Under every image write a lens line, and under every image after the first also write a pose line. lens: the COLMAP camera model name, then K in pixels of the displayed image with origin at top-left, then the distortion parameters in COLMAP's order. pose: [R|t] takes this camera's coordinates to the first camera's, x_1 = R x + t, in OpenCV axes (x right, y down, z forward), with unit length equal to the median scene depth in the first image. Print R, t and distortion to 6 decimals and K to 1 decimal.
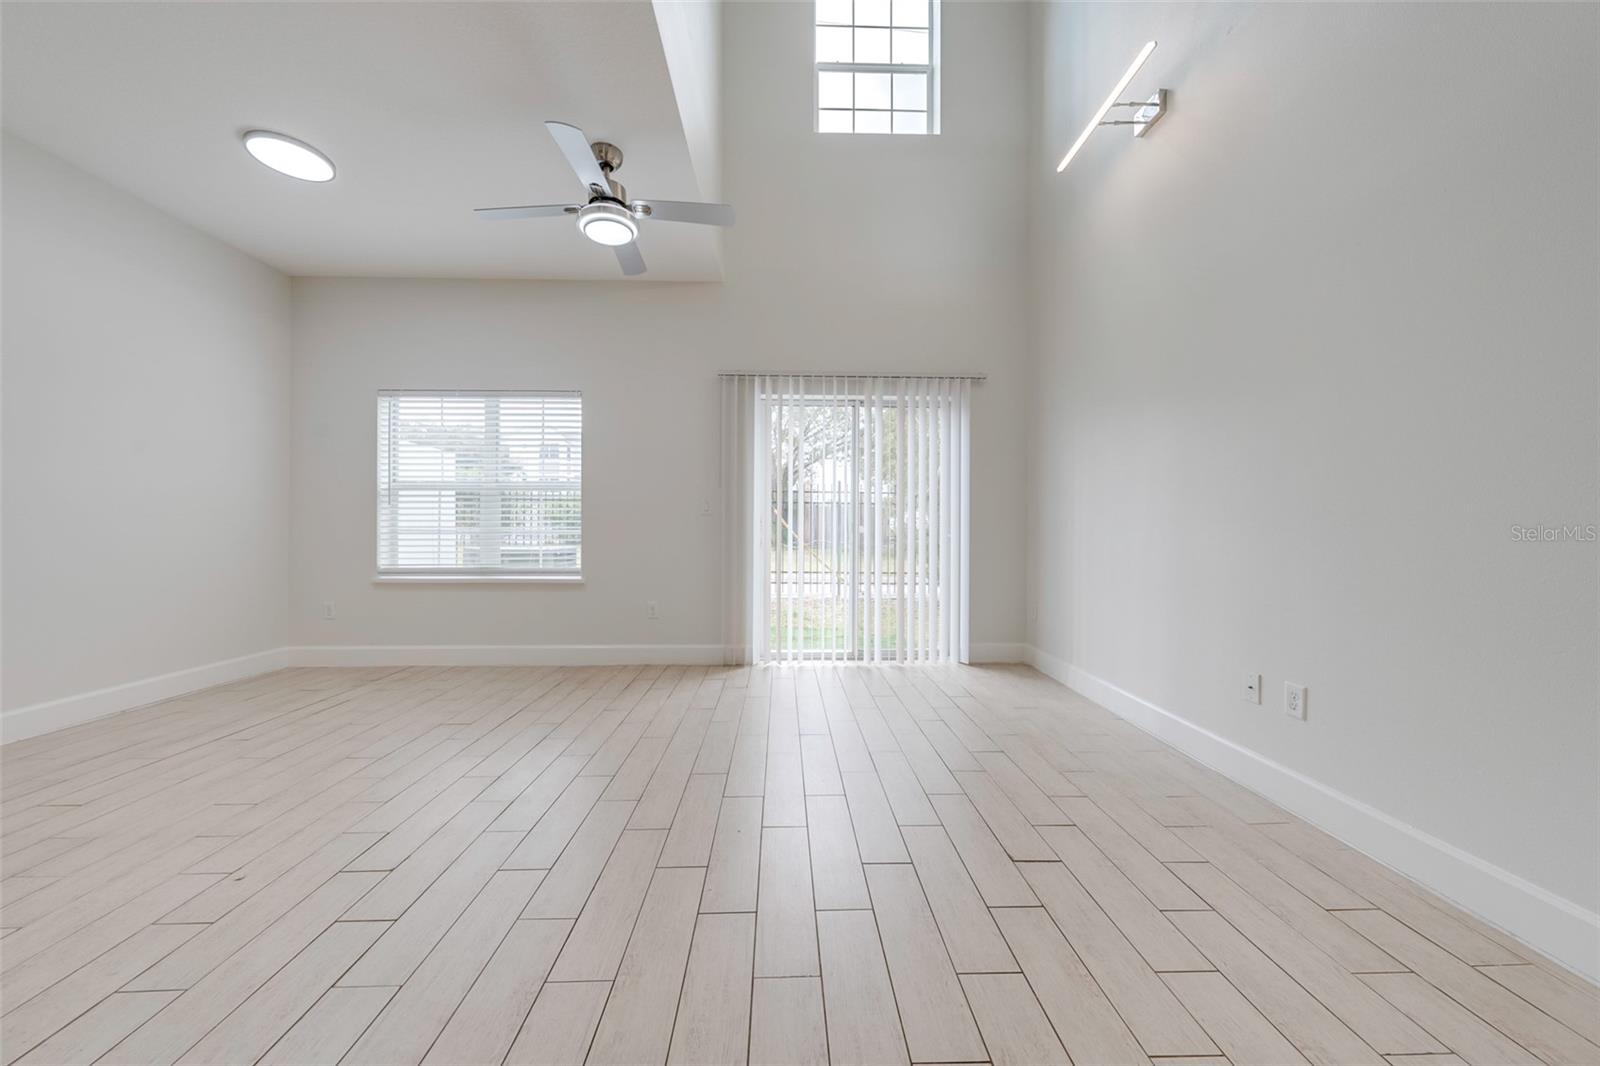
lens RADIAL K [[545.1, 0, 796.6], [0, 545.1, 526.7], [0, 0, 1]] dist [-0.001548, 0.000070]
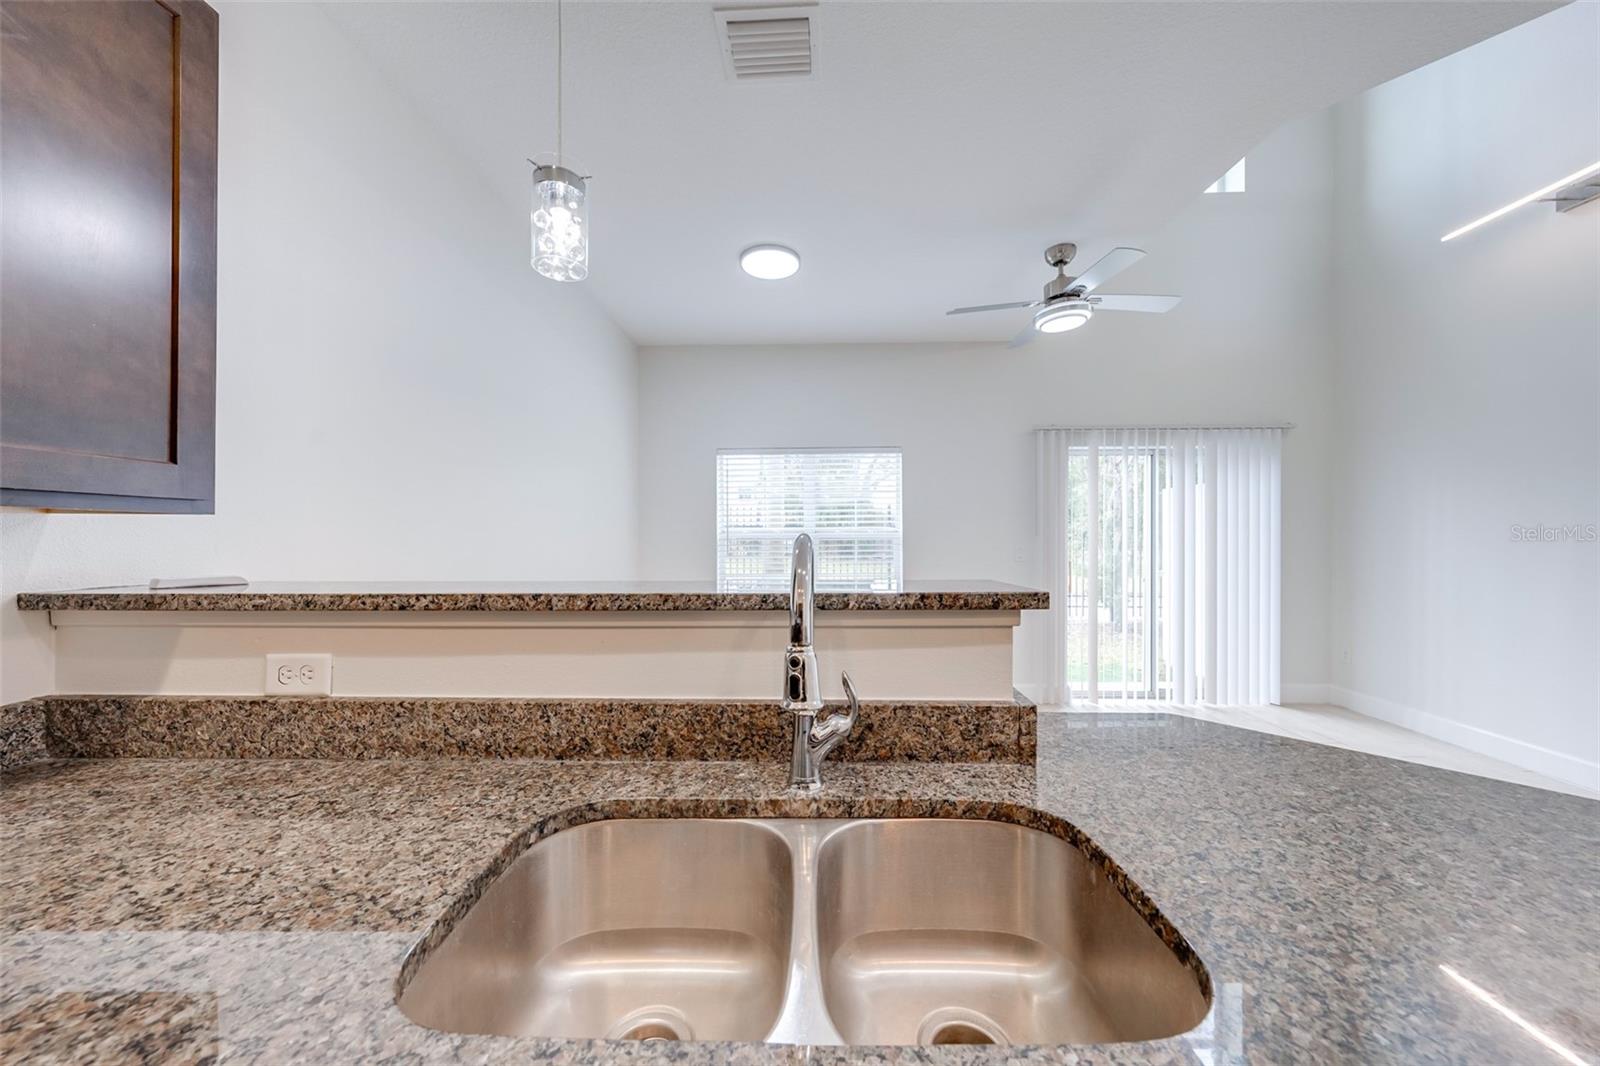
lens RADIAL K [[545.1, 0, 795.6], [0, 545.1, 534.4], [0, 0, 1]] dist [-0.001548, 0.000070]
pose [[0.998332, -0.004396, -0.057567, -0.538614], [0.004896, 0.999951, 0.008555, -0.083863], [0.057527, -0.008822, 0.998305, -0.083965]]
